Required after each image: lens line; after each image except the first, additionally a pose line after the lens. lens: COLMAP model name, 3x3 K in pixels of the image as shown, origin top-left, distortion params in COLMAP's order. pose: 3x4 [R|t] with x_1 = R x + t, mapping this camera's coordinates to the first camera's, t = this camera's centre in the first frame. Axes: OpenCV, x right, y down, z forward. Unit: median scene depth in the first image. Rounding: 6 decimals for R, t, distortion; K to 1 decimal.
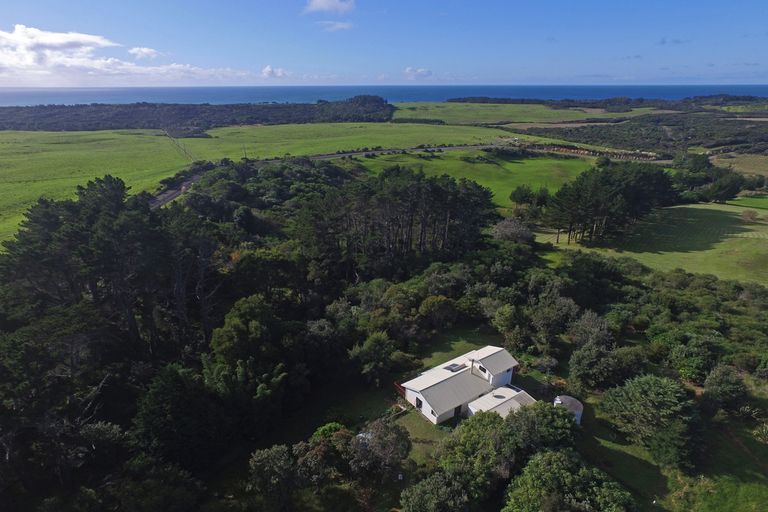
lens RADIAL K [[411.8, 0, 384.0], [0, 411.8, 256.0], [0, 0, 1]] dist [0.000080, 0.011679]
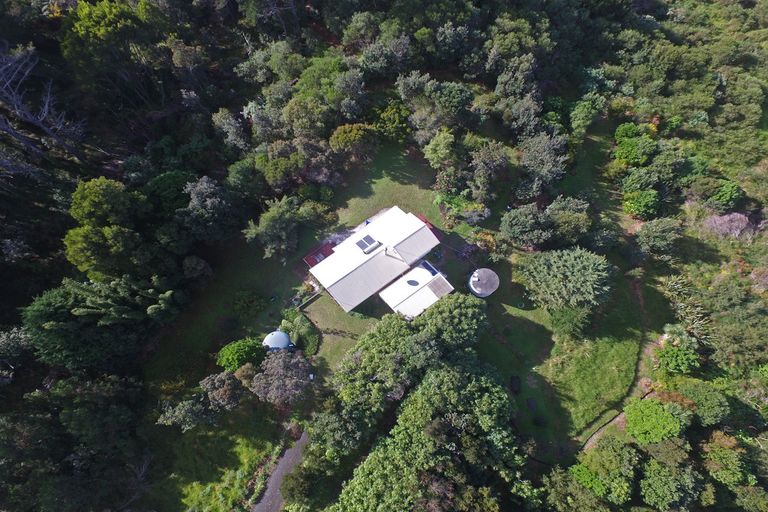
lens RADIAL K [[411.8, 0, 384.0], [0, 411.8, 256.0], [0, 0, 1]] dist [0.000080, 0.011679]
pose [[0.996475, -0.081767, 0.018743, 0.188403], [0.036727, 0.626123, 0.778859, -0.399923], [-0.075420, -0.775425, 0.626919, 0.434339]]
